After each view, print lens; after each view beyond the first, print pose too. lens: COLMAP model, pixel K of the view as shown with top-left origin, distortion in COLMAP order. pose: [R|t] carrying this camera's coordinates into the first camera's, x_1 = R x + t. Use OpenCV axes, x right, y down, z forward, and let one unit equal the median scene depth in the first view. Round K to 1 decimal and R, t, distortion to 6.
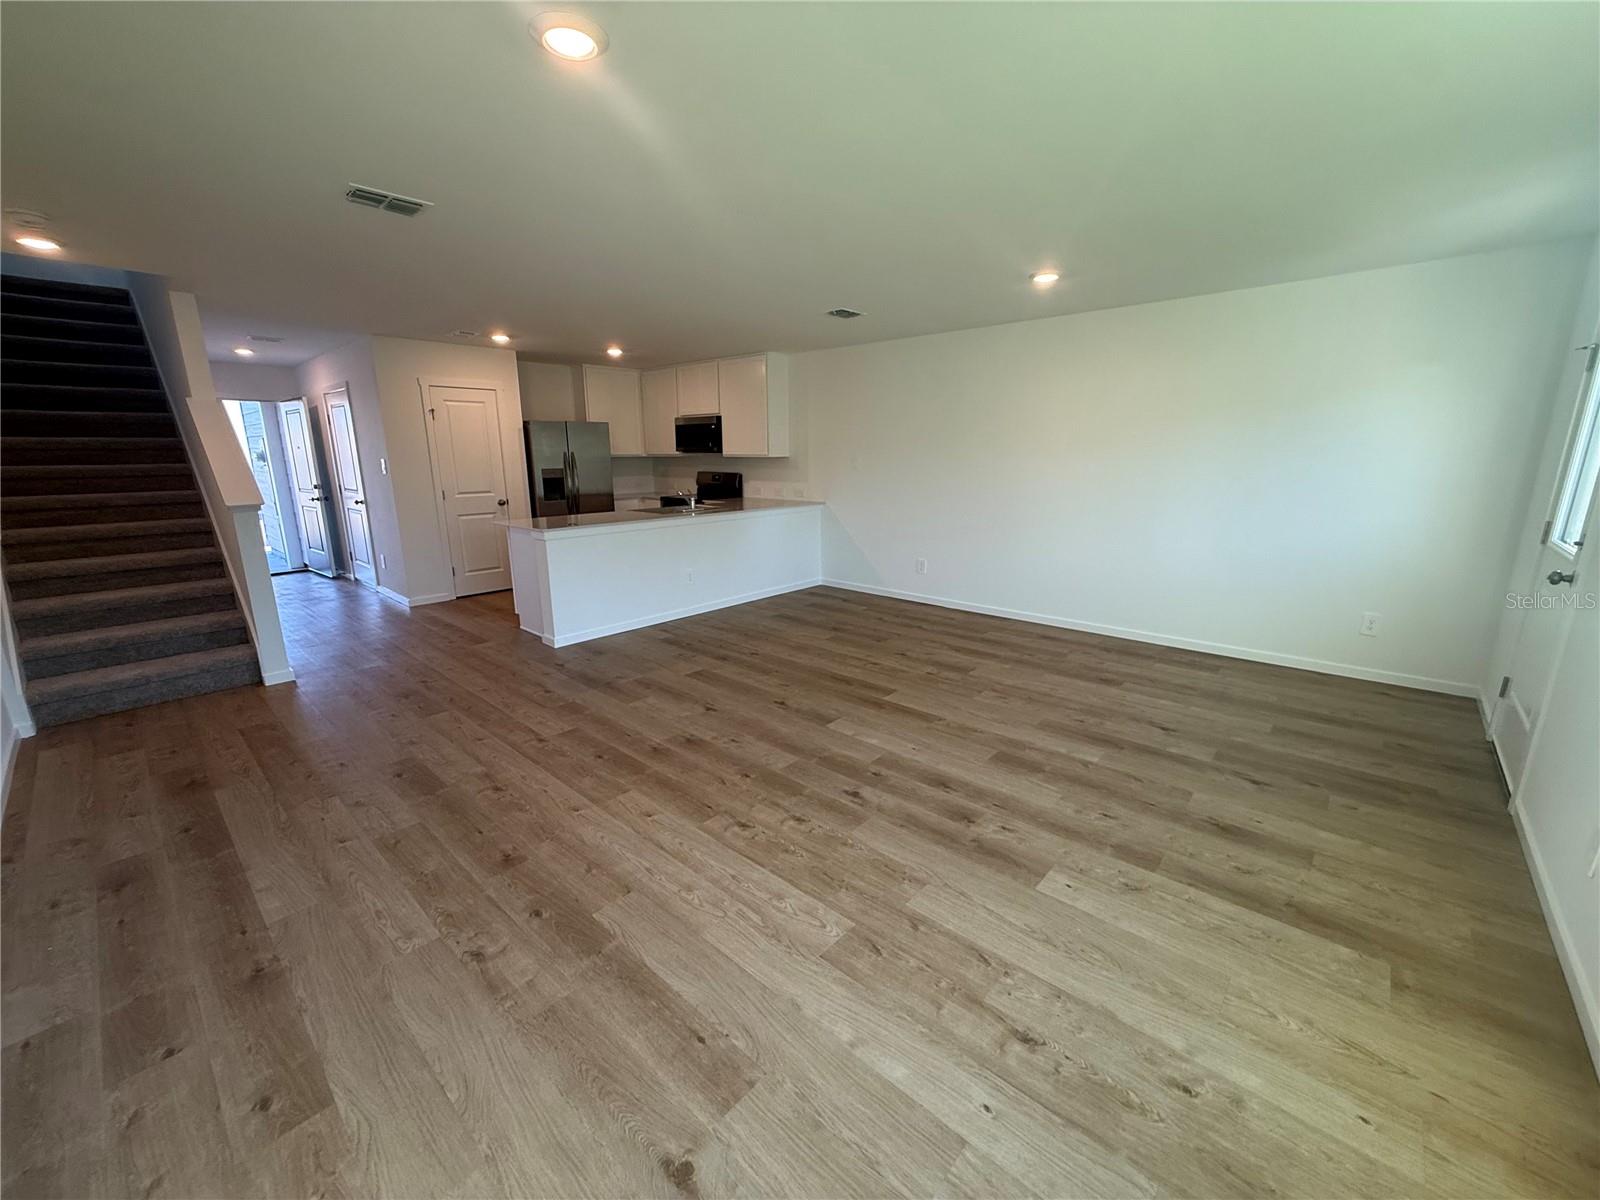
lens RADIAL K [[636.7, 0, 794.8], [0, 636.7, 597.7], [0, 0, 1]] dist [0.000659, -0.000119]
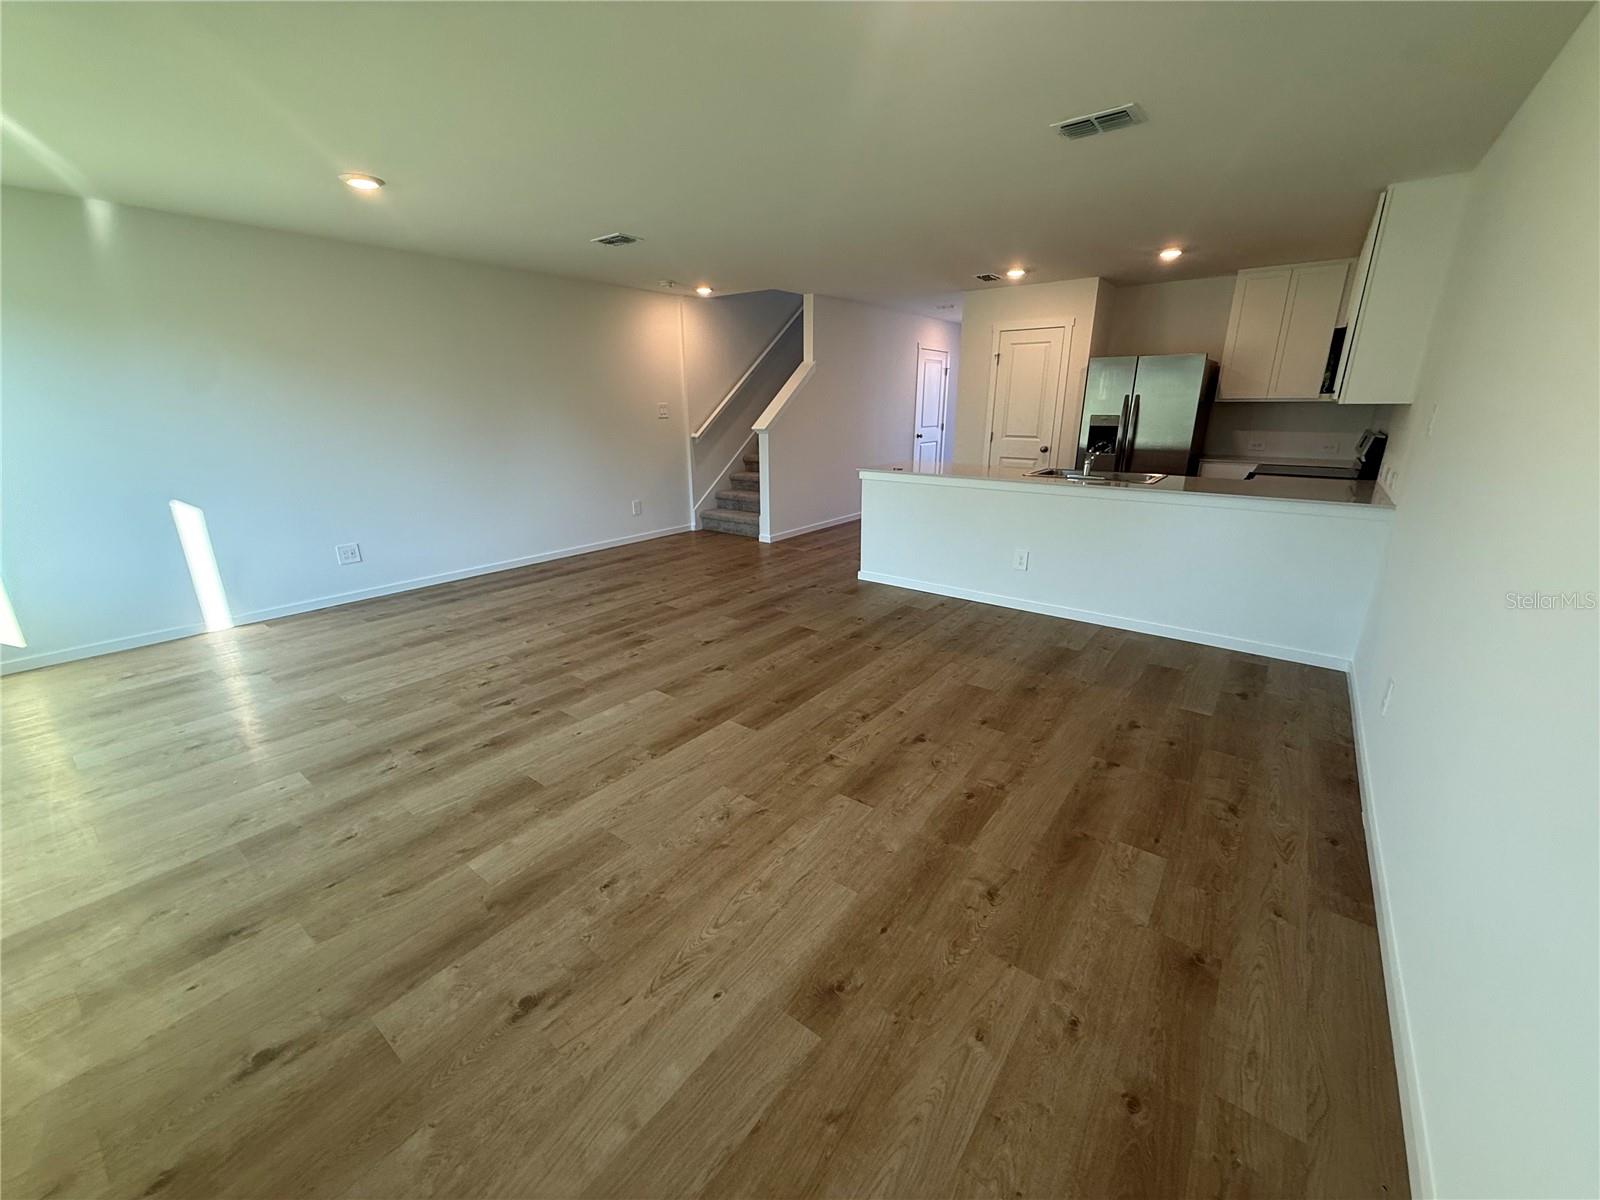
lens RADIAL K [[636.7, 0, 794.4], [0, 636.7, 595.6], [0, 0, 1]] dist [0.000659, -0.000119]
pose [[0.081733, 0.297861, -0.951104, 0.817482], [-0.219963, 0.936156, 0.274277, -0.209108], [0.972078, 0.186790, 0.142033, 0.917200]]
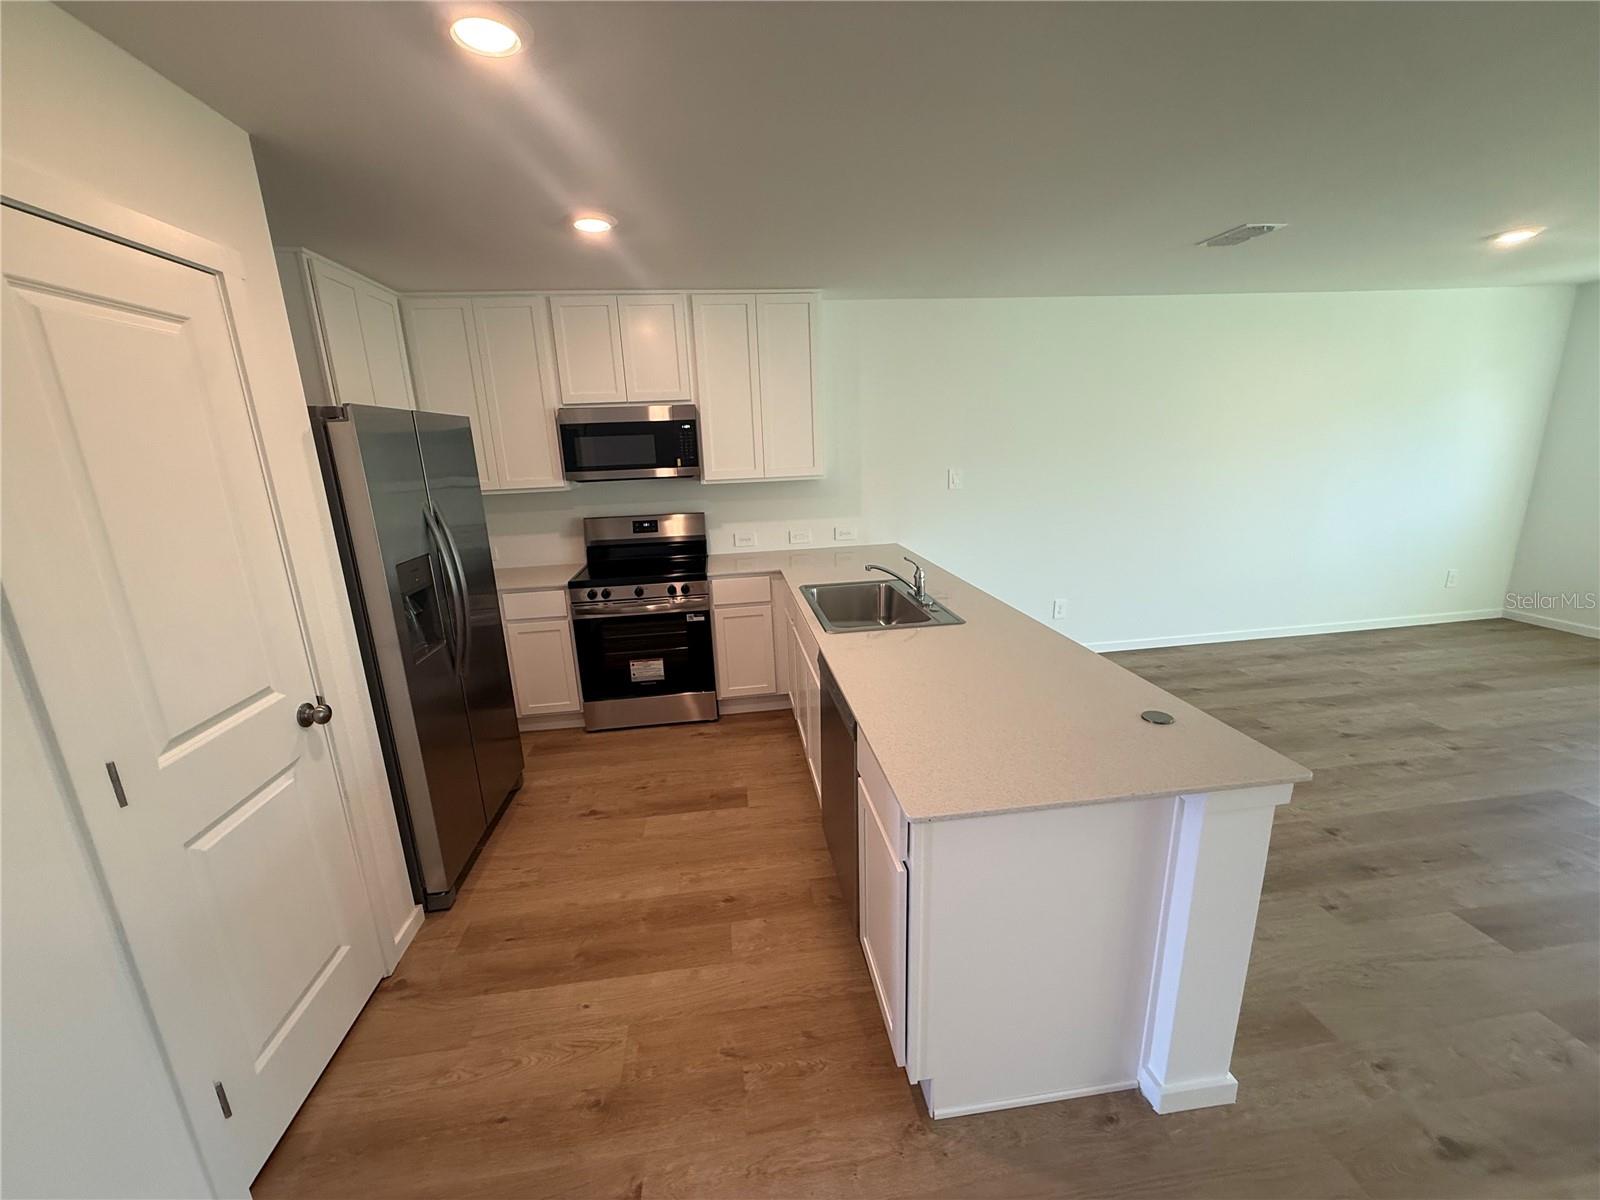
lens RADIAL K [[636.7, 0, 794.1], [0, 636.7, 598.3], [0, 0, 1]] dist [0.000659, -0.000119]
pose [[0.646933, -0.203257, 0.734959, -0.871201], [0.206477, 0.974508, 0.087758, -0.301968], [-0.734060, 0.094979, 0.672409, 1.137149]]
